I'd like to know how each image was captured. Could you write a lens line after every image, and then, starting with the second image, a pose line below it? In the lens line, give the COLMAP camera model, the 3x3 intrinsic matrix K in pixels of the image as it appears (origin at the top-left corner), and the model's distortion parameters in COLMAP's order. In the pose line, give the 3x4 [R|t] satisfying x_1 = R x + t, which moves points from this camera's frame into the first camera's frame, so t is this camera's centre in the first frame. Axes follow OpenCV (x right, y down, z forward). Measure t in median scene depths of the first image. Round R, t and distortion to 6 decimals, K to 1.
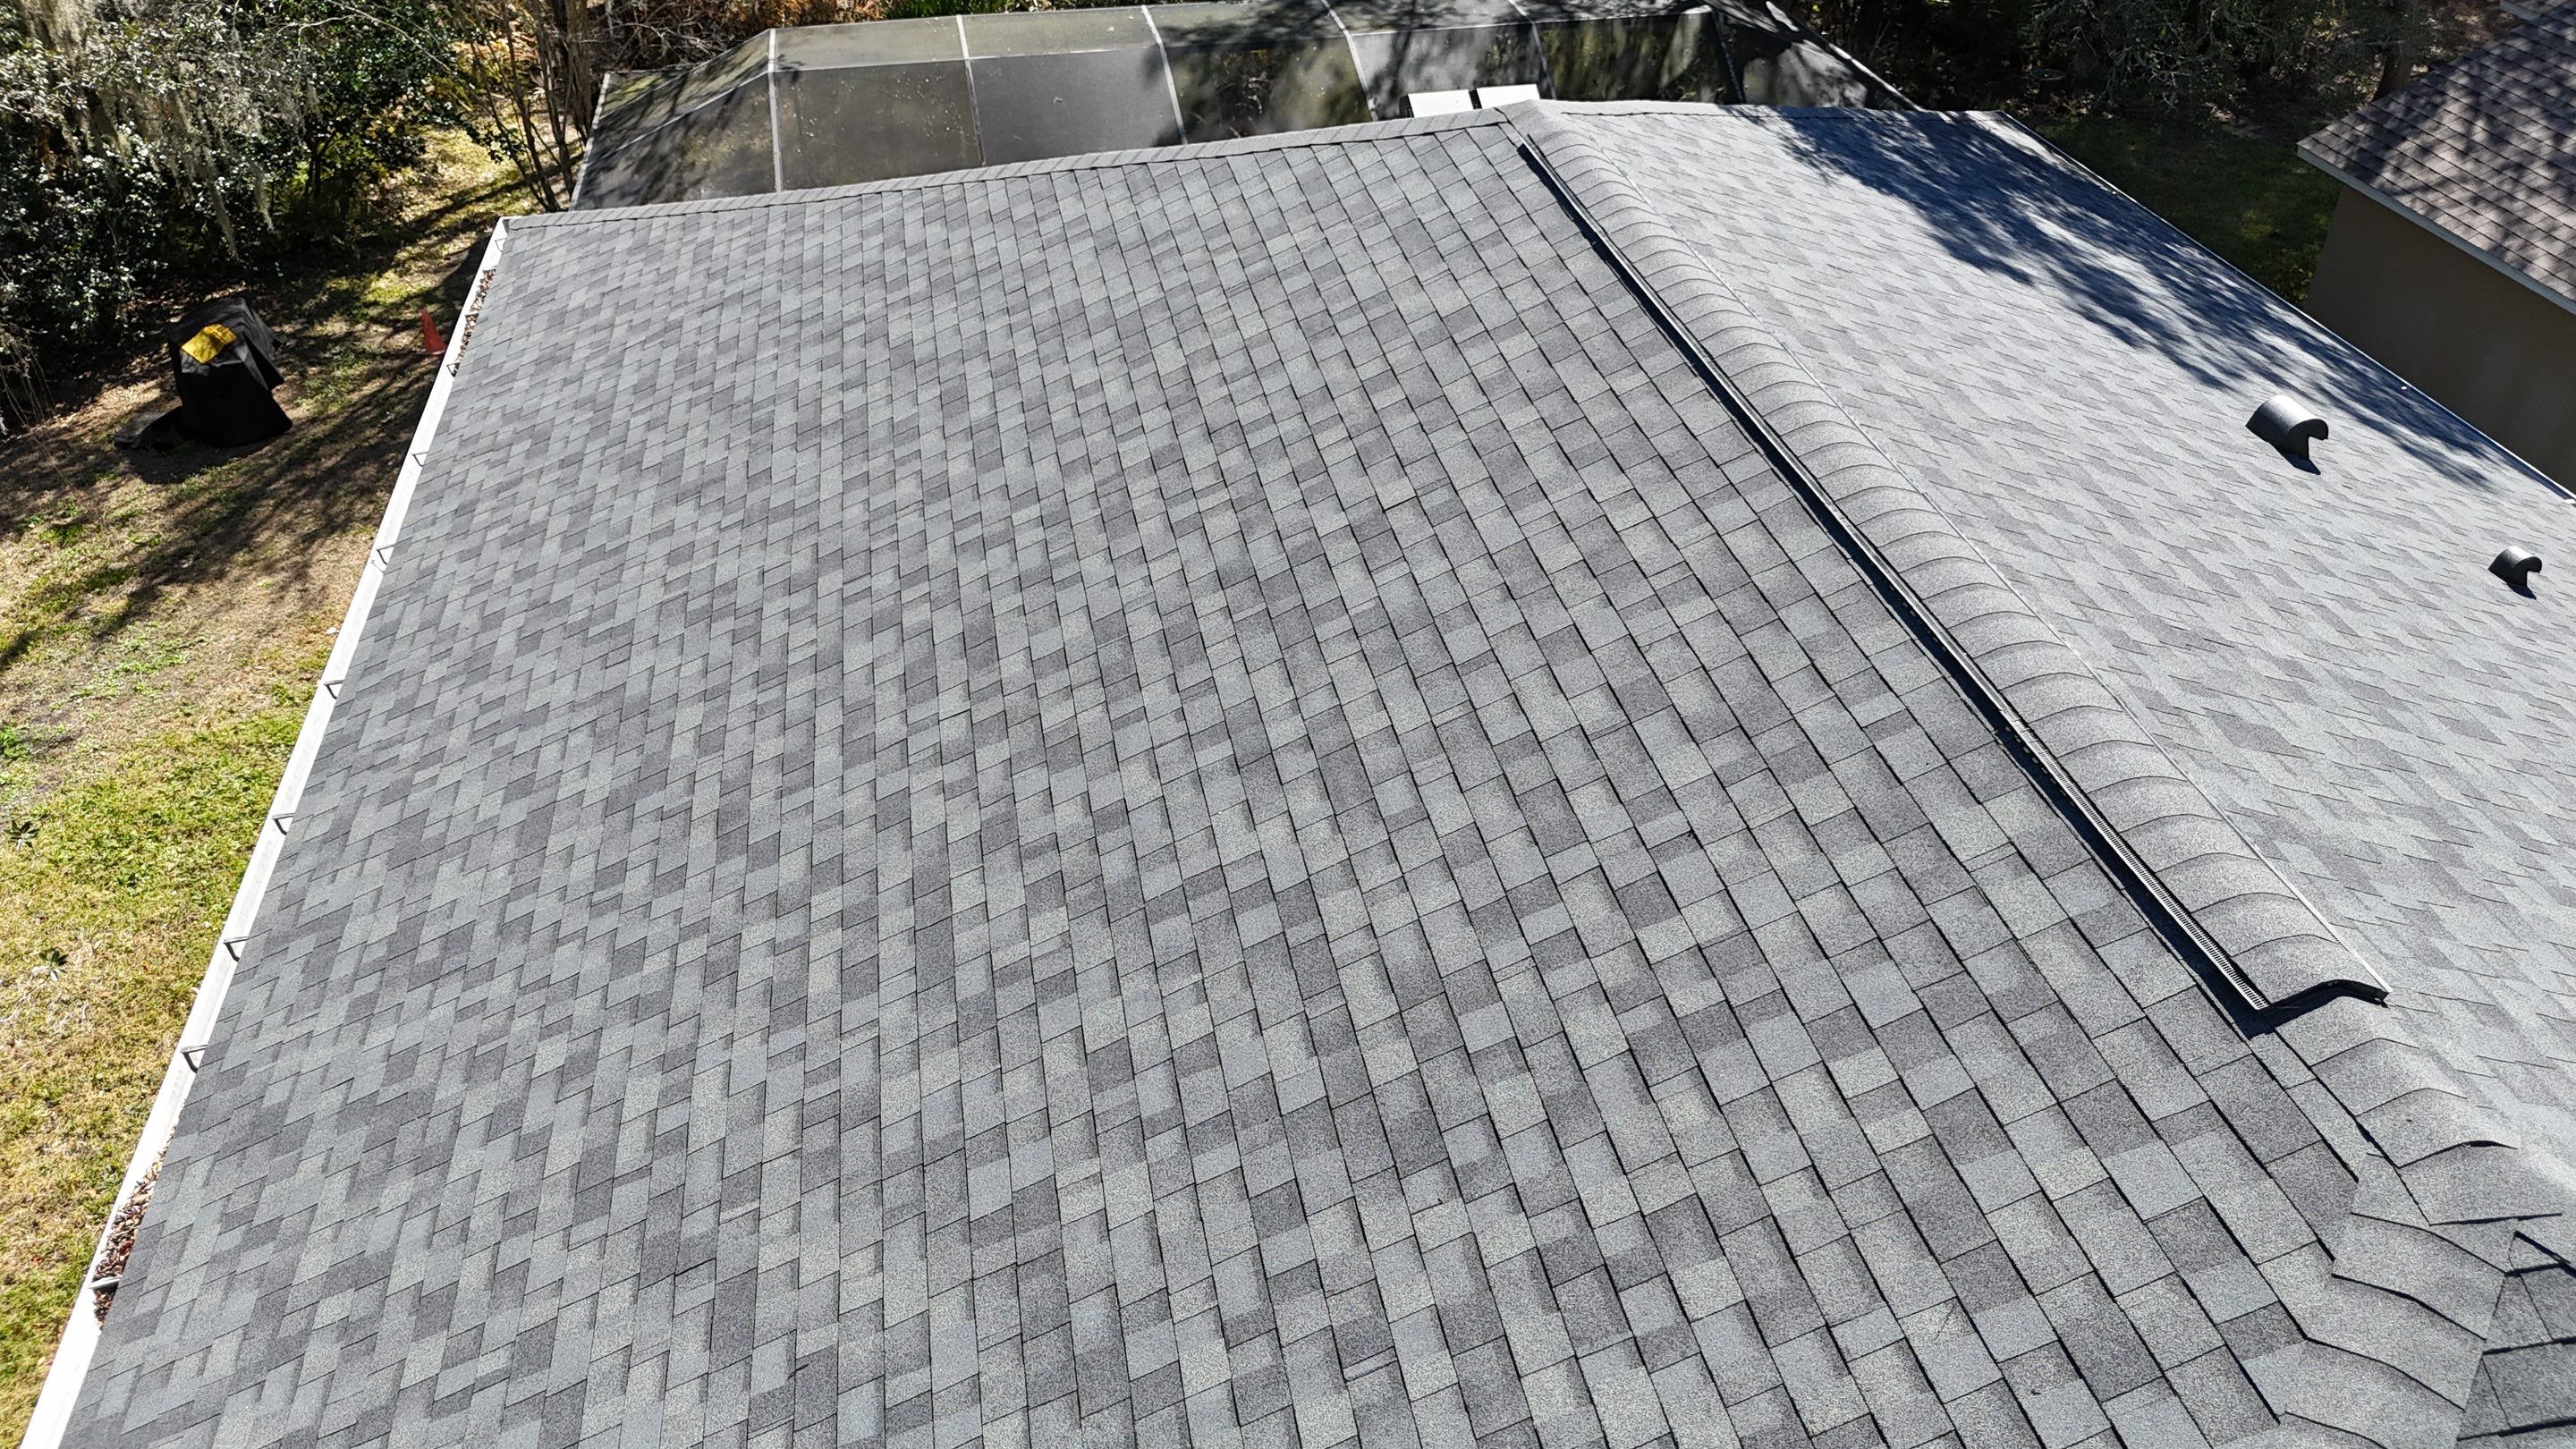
lens RADIAL K [[1886.2, 0, 1294.9], [0, 1886.2, 721.5], [0, 0, 1]] dist [0.094984, -0.097087]
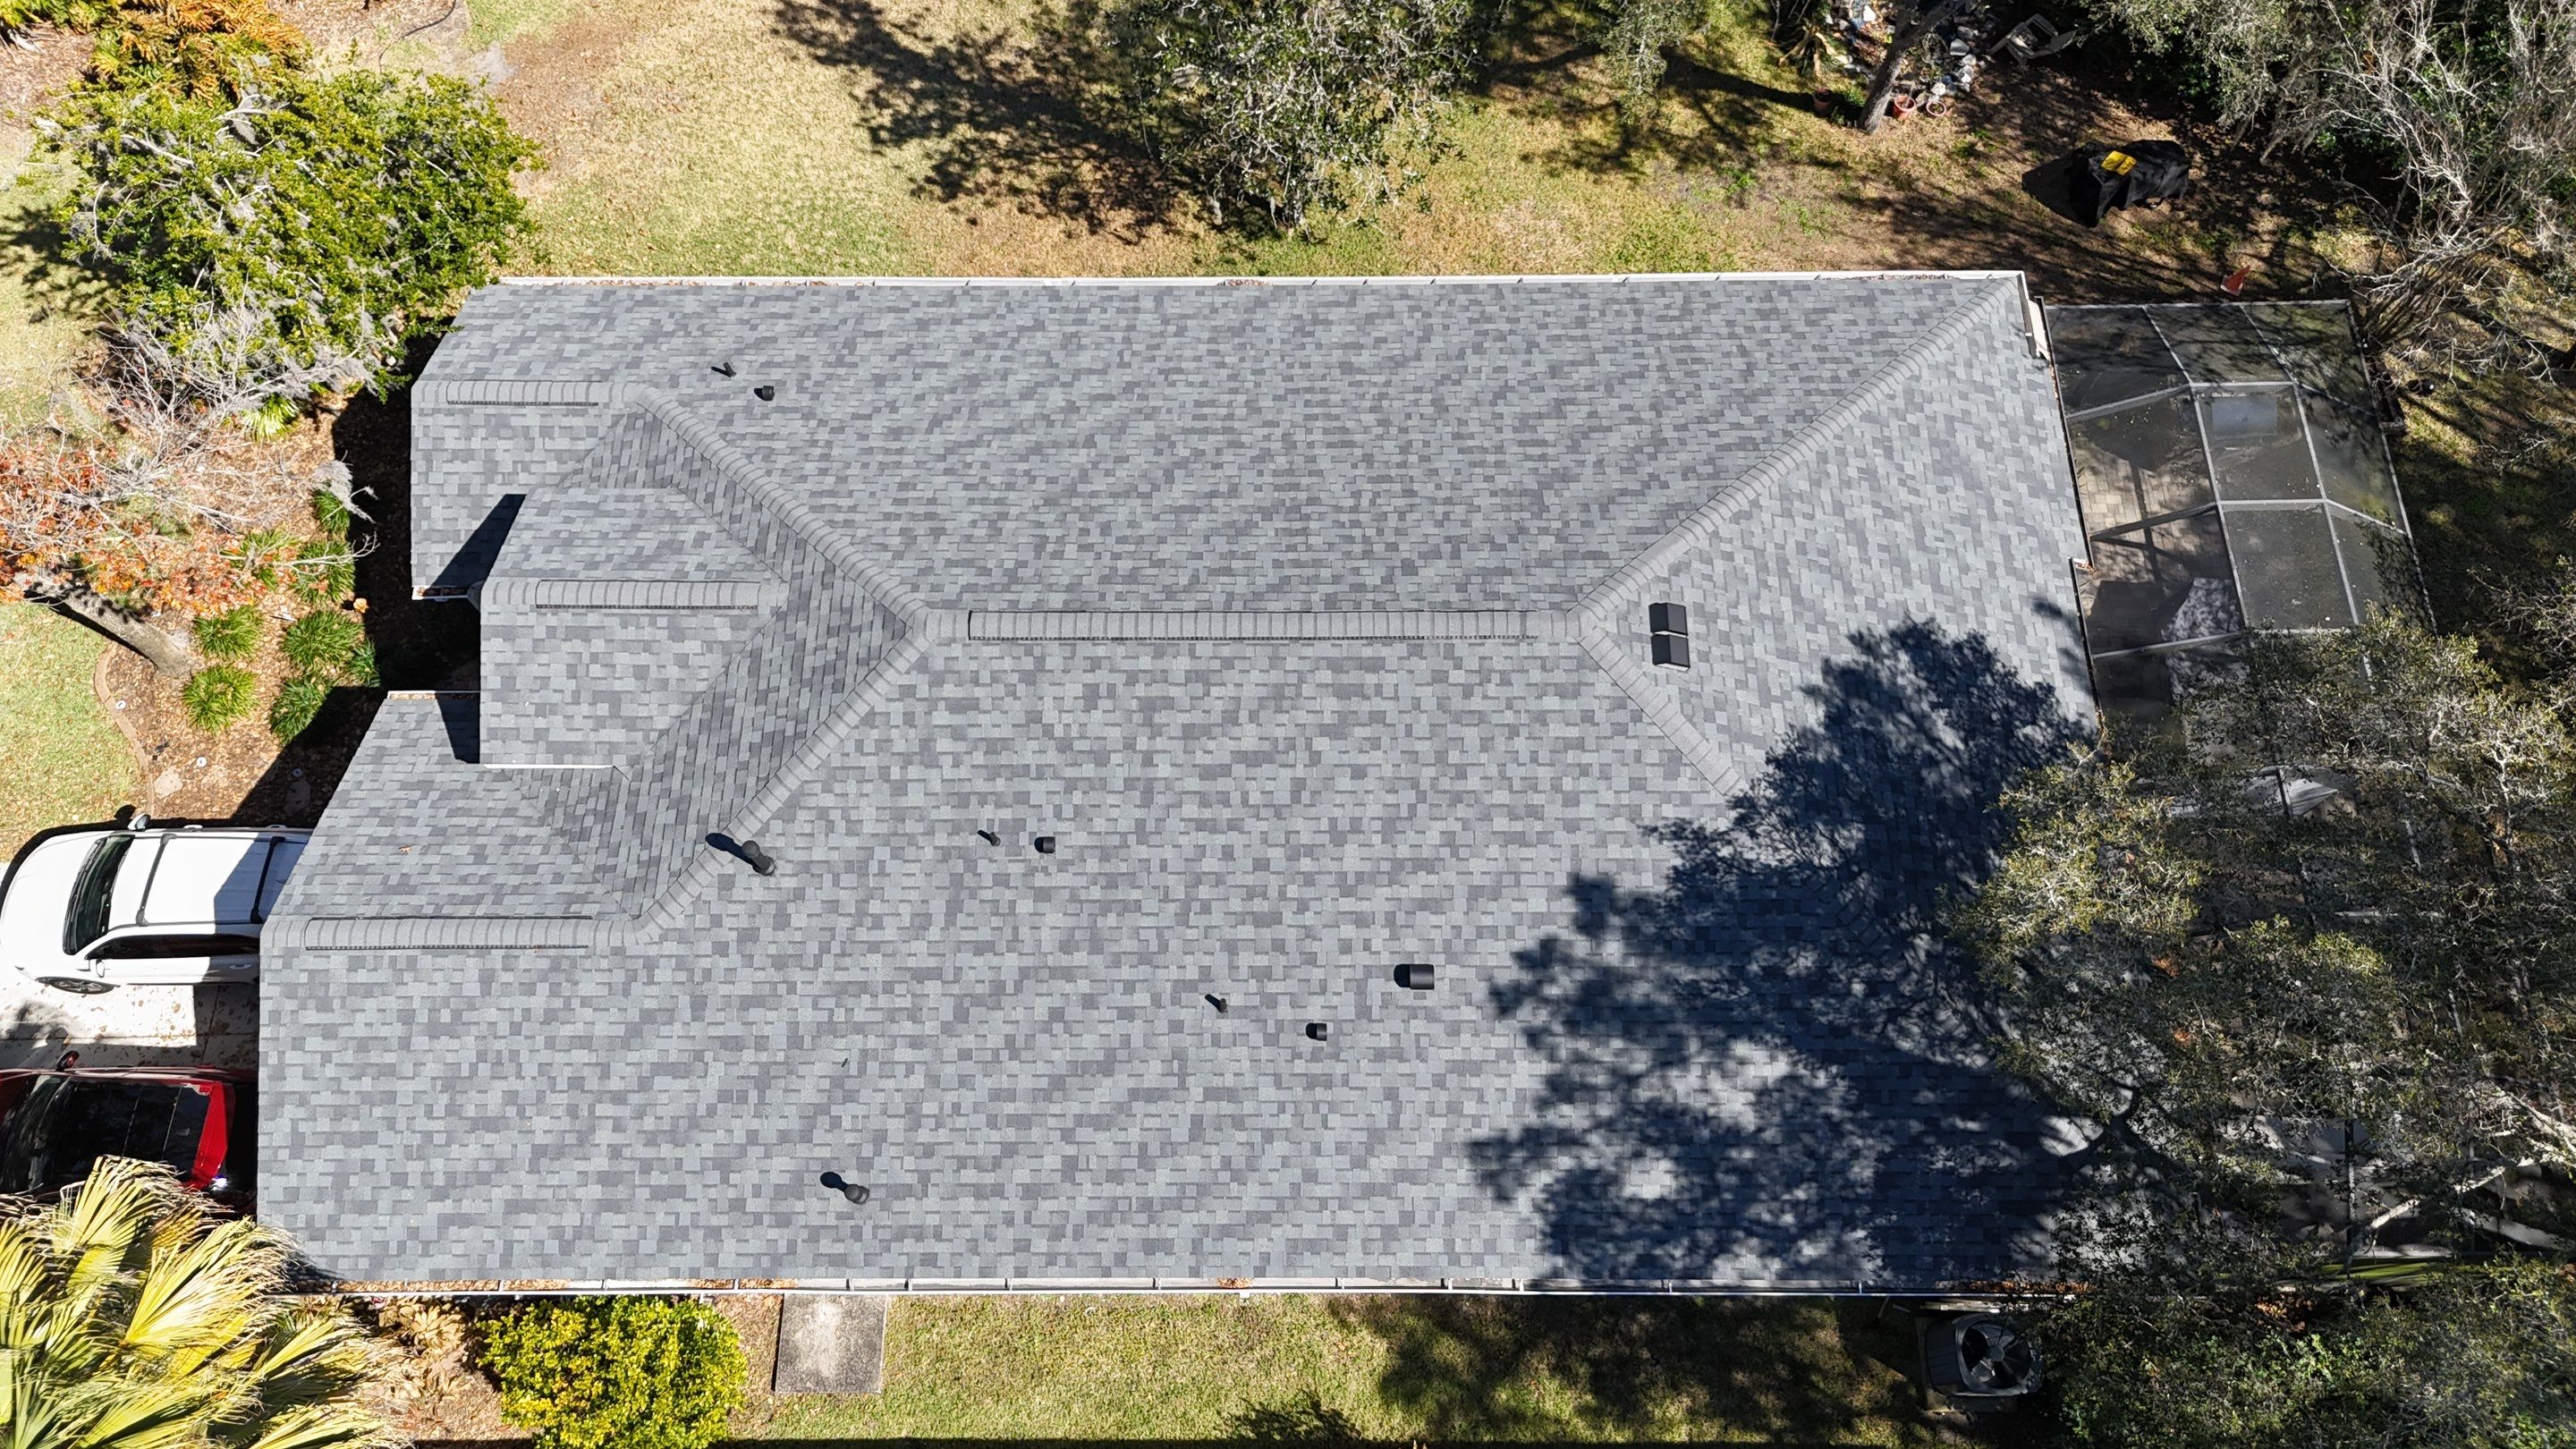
lens RADIAL K [[1895.8, 0, 1288.0], [0, 1895.8, 724.5], [0, 0, 1]] dist [0.079914, -0.092797]
pose [[-0.189753, 0.900829, -0.390515, 1.187497], [-0.571409, 0.222122, 0.790034, -1.907525], [0.798427, 0.373055, 0.472593, -0.226868]]
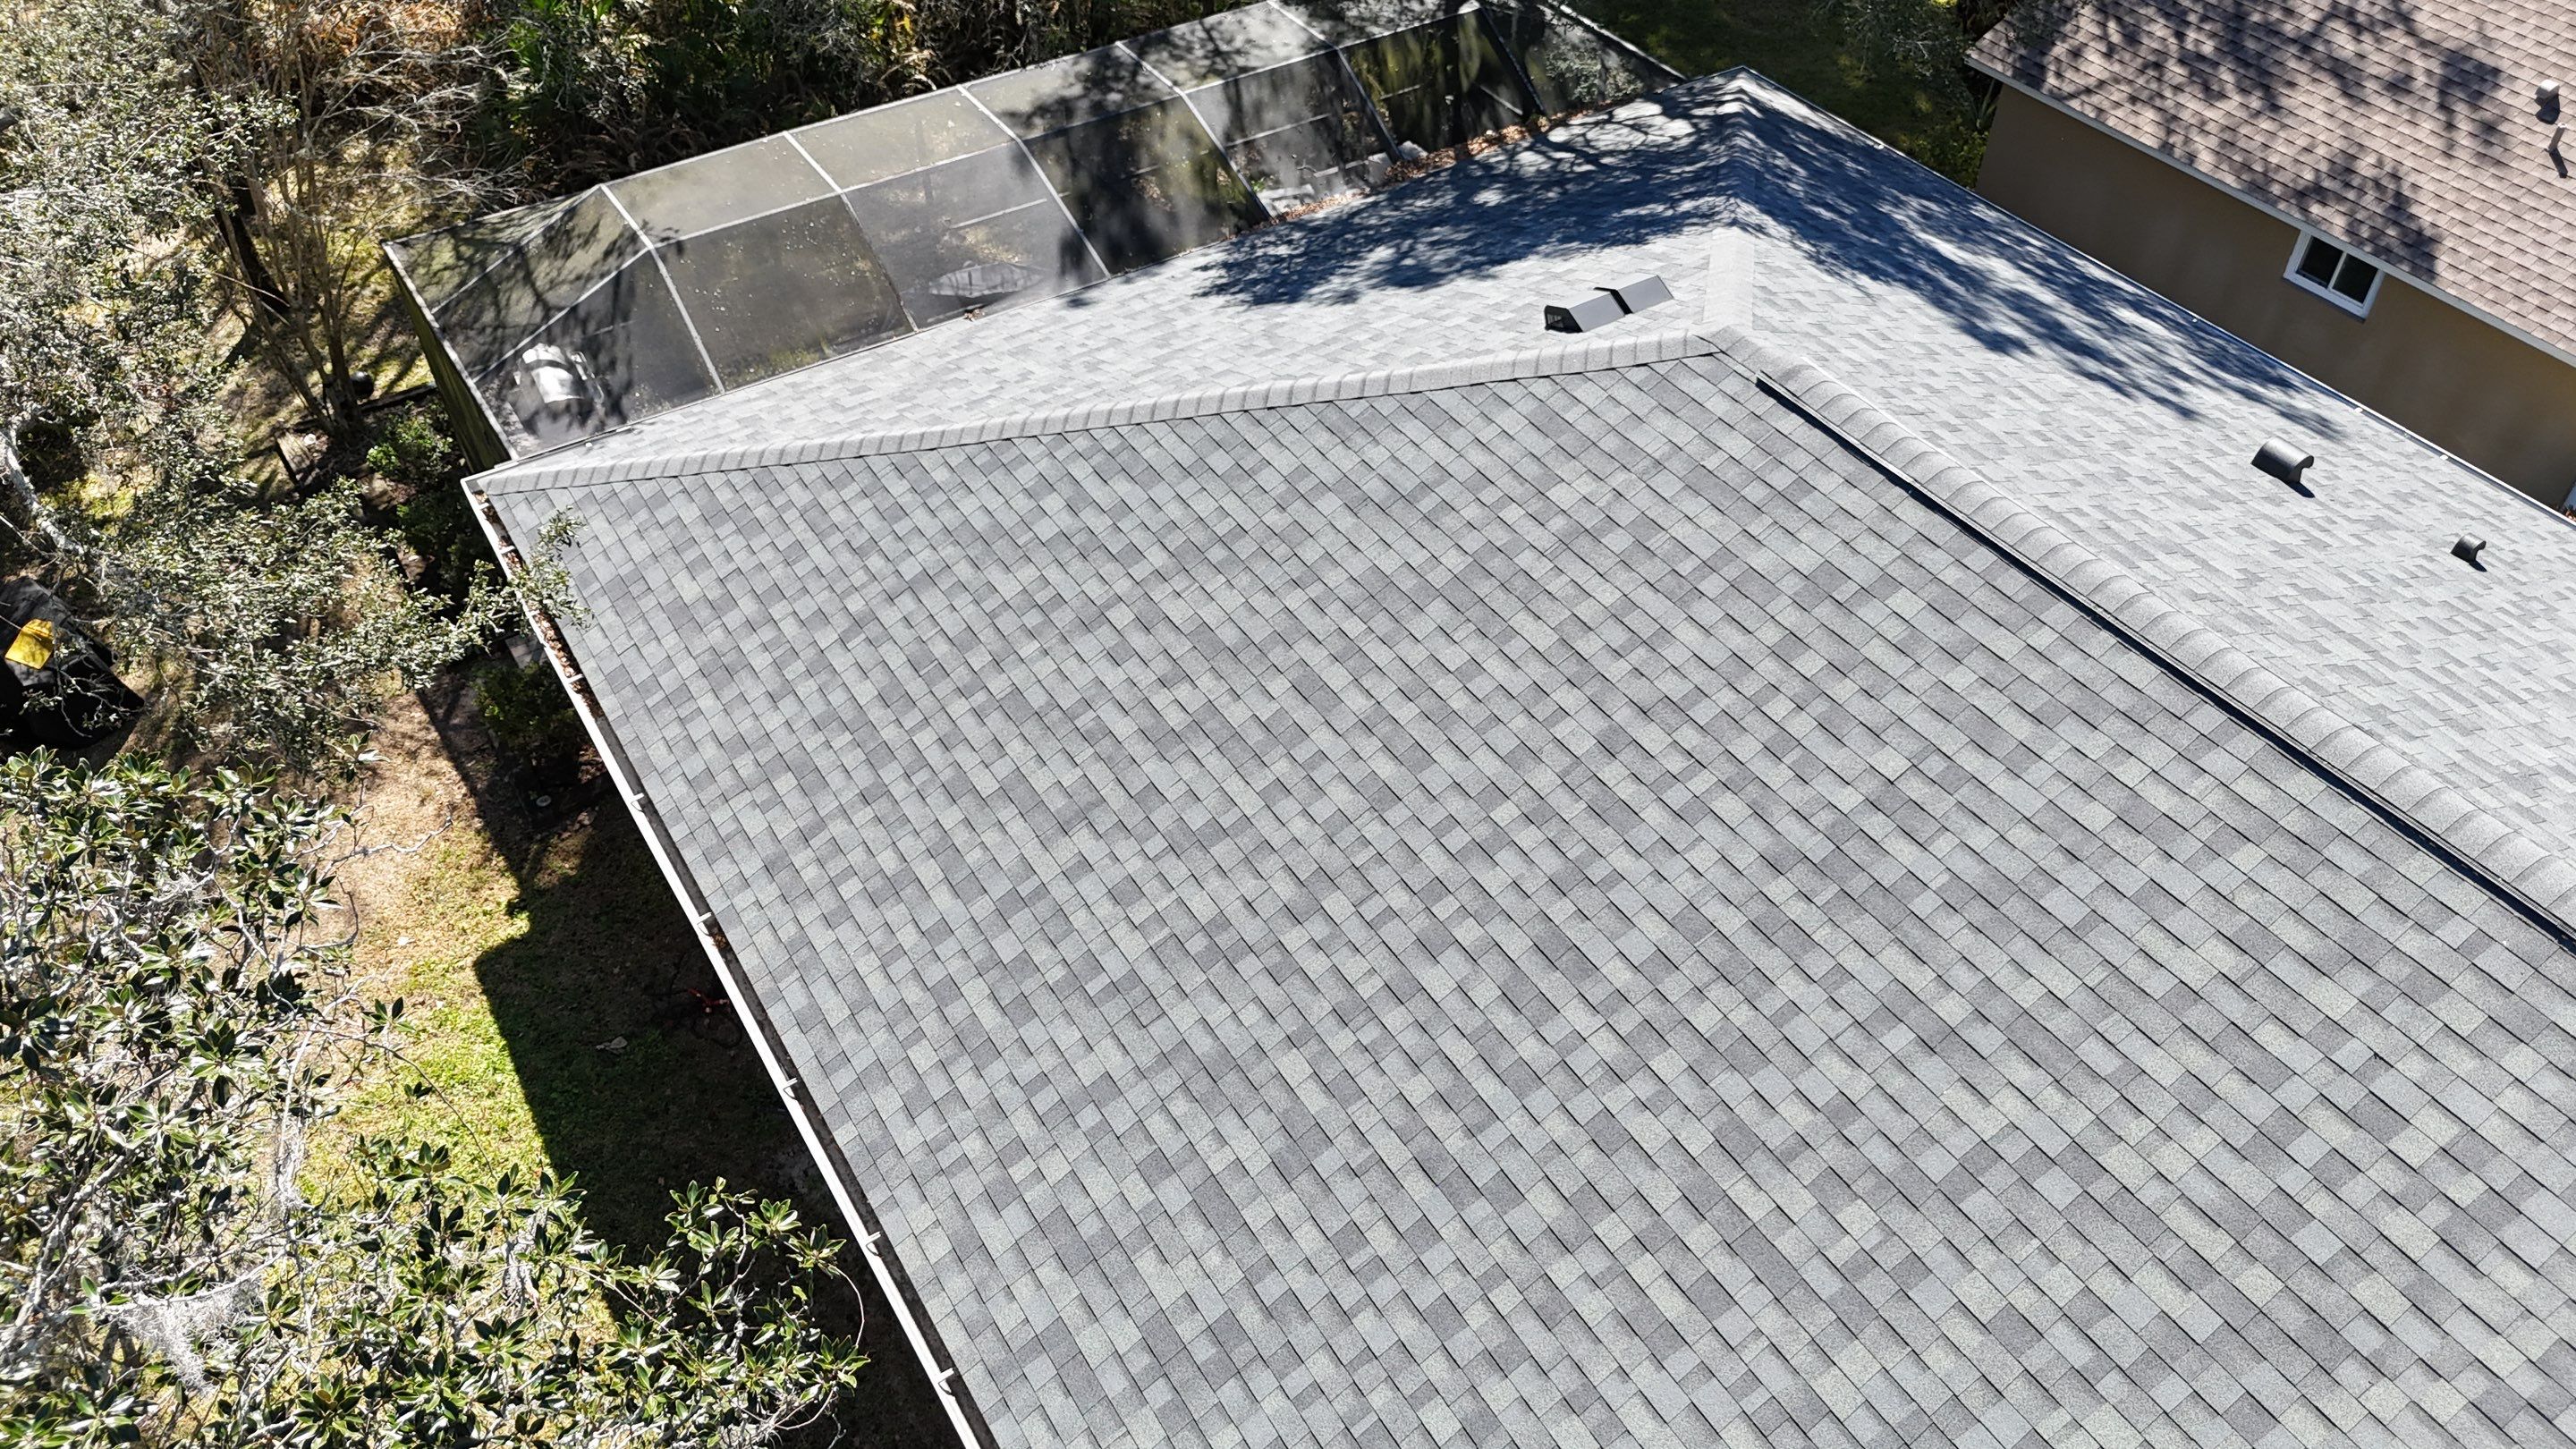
lens RADIAL K [[1887.1, 0, 1298.1], [0, 1887.1, 722.3], [0, 0, 1]] dist [0.076622, -0.072081]
pose [[0.929626, -0.256707, 0.264379, -0.530944], [0.217854, 0.961491, 0.167554, -0.370487], [-0.297211, -0.098167, 0.949752, -0.060789]]
